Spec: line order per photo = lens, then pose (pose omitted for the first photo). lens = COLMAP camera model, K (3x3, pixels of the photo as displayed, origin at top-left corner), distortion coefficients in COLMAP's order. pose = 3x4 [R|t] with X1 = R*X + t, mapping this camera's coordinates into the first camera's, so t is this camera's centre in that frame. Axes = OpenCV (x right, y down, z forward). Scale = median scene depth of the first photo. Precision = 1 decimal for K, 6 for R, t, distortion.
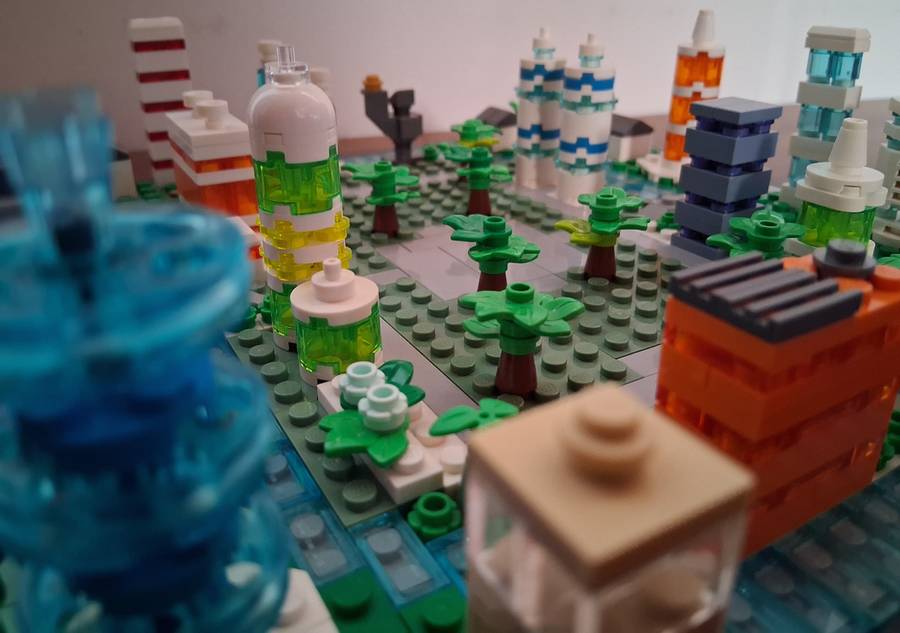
lens RADIAL K [[693.3, 0, 452.5], [0, 693.3, 363.8], [0, 0, 1]] dist [0.003942, -0.000311]
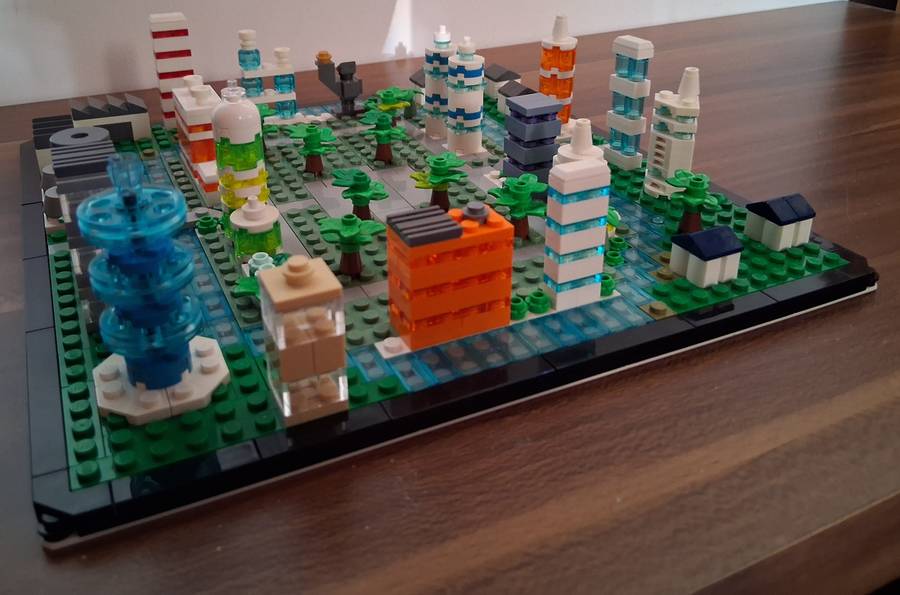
lens RADIAL K [[776.3, 0, 450.0], [0, 776.3, 297.5], [0, 0, 1]] dist [0.000087, 0.004606]
pose [[0.997497, 0.047256, -0.052602, 0.435649], [-0.046317, 0.998747, 0.018934, 0.049119], [0.053430, -0.016451, 0.998436, -0.959887]]
